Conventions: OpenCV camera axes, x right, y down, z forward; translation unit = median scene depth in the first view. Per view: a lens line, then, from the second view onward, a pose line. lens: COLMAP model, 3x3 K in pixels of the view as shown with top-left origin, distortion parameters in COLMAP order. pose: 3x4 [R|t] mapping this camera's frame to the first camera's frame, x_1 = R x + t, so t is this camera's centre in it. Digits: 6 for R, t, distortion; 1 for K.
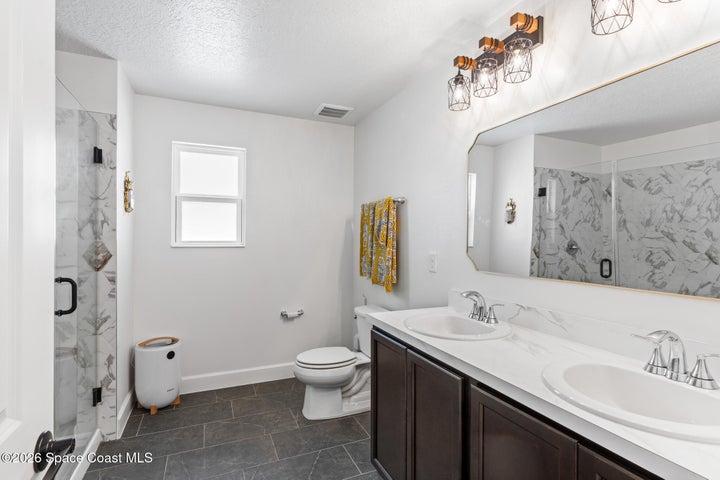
lens RADIAL K [[352.3, 0, 361.8], [0, 352.3, 232.3], [0, 0, 1]] dist [-0.001027, -0.000274]
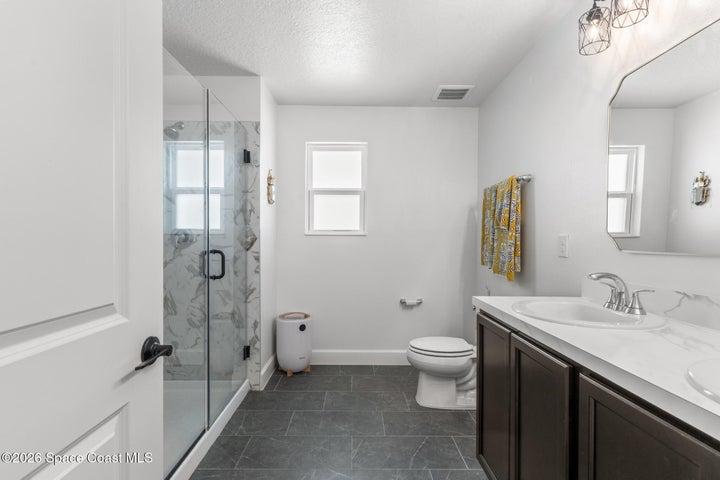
lens RADIAL K [[349.3, 0, 360.0], [0, 349.3, 240.0], [0, 0, 1]] dist [0.008452, -0.000136]
pose [[0.917514, -0.003126, -0.397692, 0.089912], [0.006714, 0.999948, 0.007629, 0.063524], [0.397648, -0.009669, 0.917487, 0.040259]]
